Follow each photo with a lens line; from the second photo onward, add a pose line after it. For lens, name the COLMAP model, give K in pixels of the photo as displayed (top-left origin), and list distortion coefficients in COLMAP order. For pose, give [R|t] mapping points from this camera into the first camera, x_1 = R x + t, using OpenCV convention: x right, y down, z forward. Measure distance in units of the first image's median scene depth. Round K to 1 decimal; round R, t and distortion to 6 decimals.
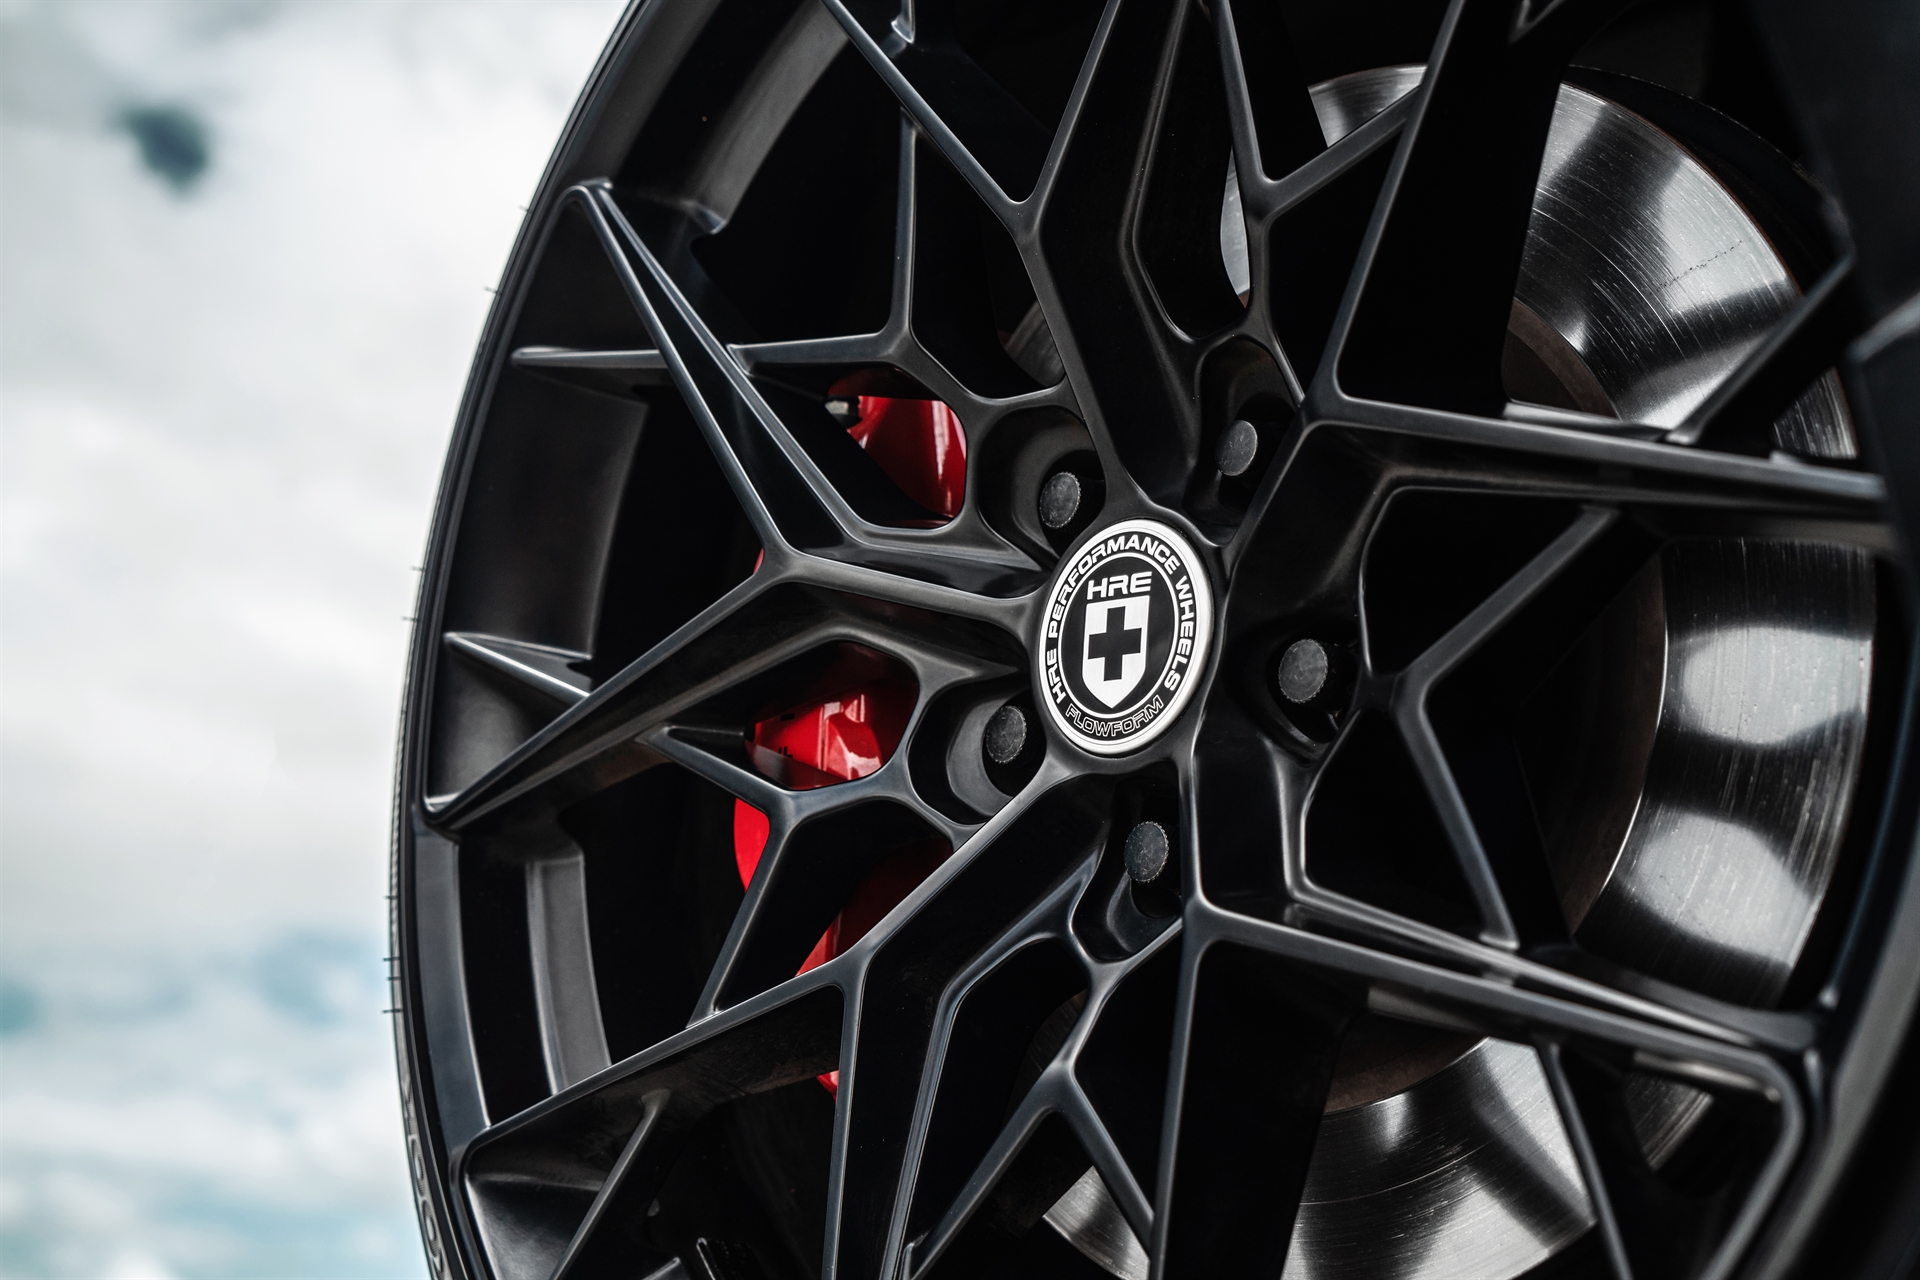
lens RADIAL K [[2655.7, 0, 960.0], [0, 2655.7, 640.0], [0, 0, 1]] dist [-0.012345, -0.014820]
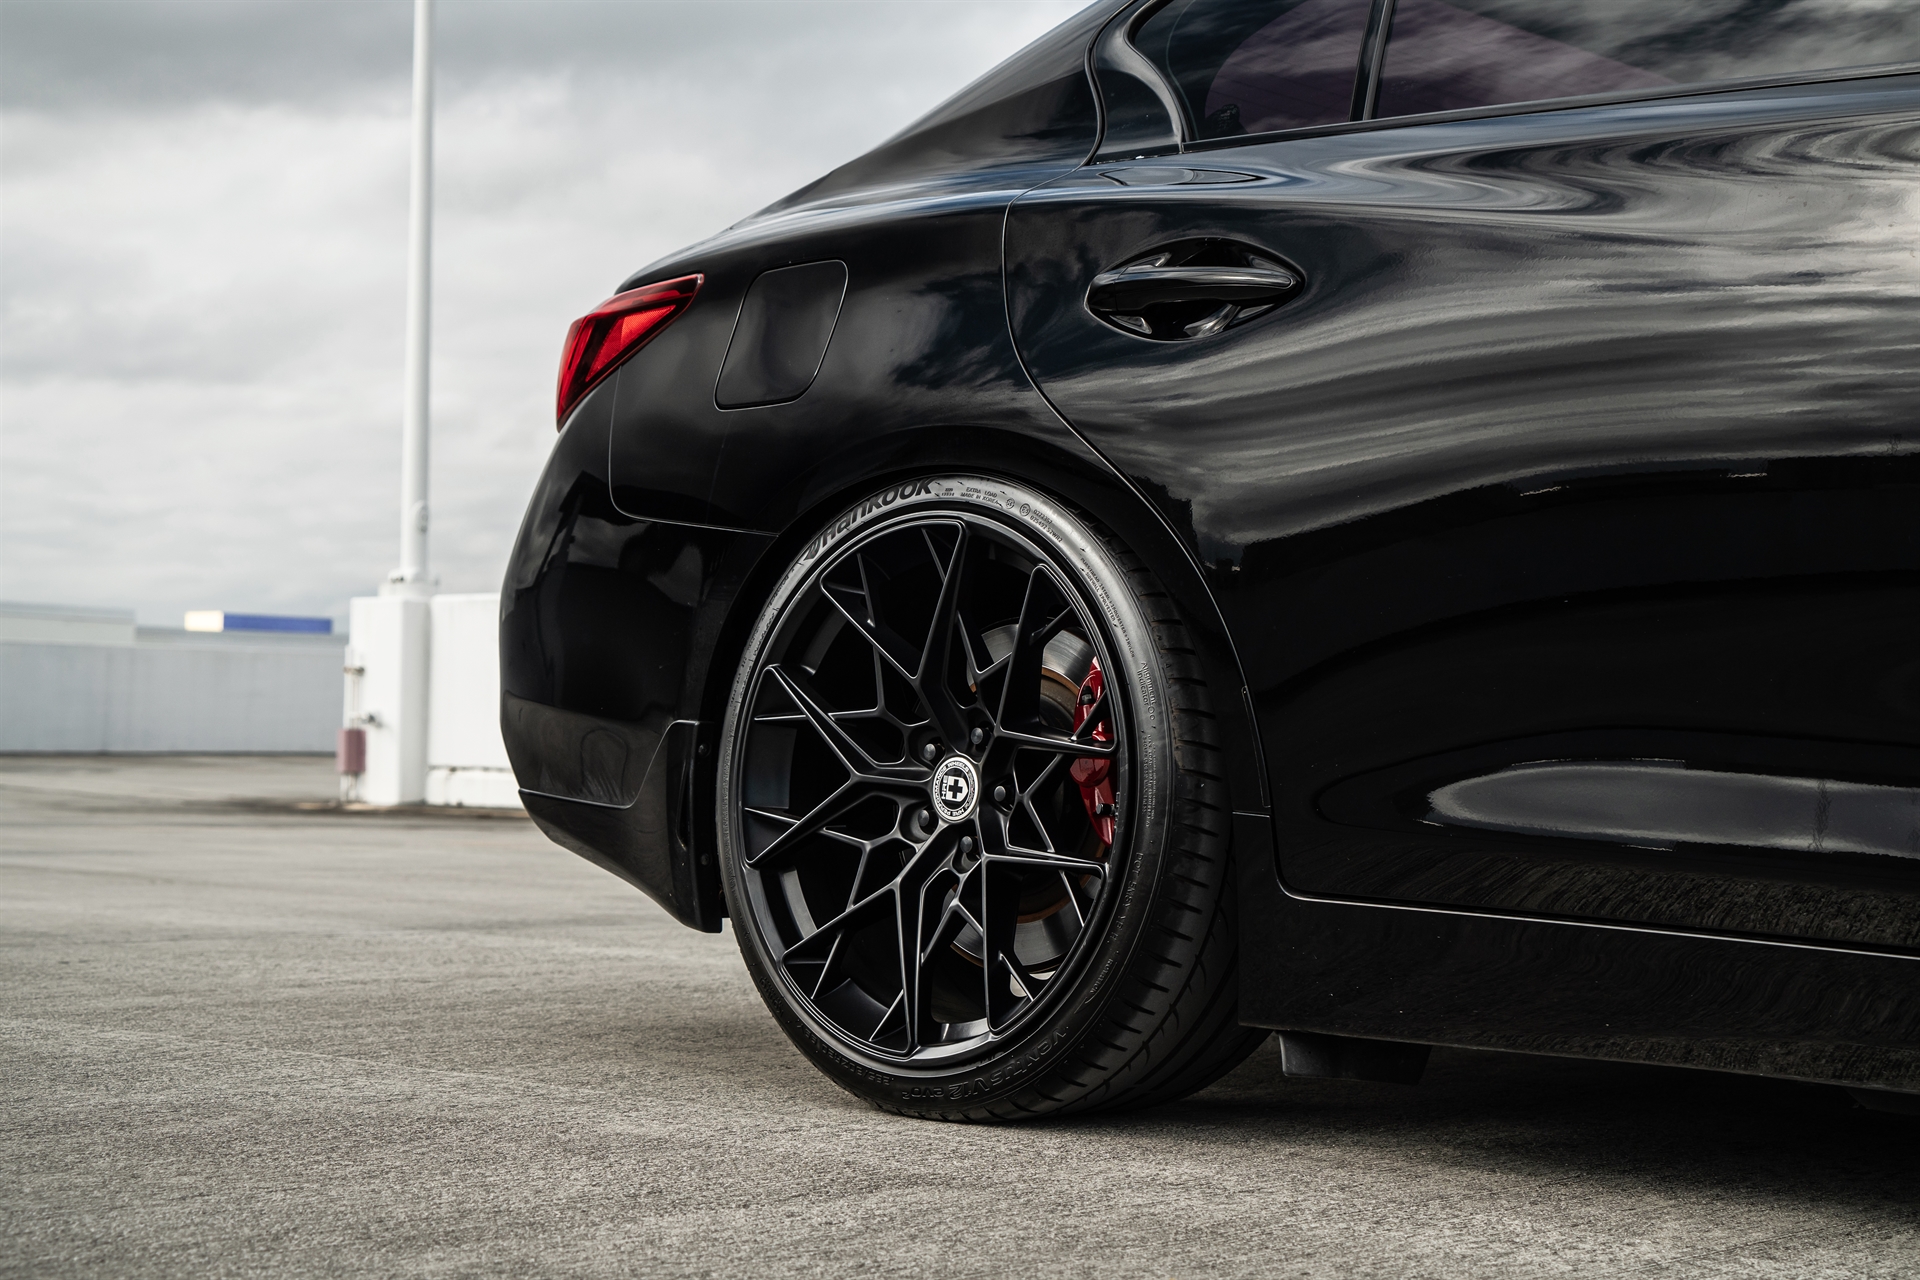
lens RADIAL K [[2866.8, 0, 960.0], [0, 2866.8, 640.0], [0, 0, 1]] dist [0.006145, 0.000944]
pose [[0.987778, -0.129555, 0.086667, -0.259920], [0.130181, 0.991489, -0.001590, -0.203569], [-0.085723, 0.012853, 0.996236, -3.086450]]
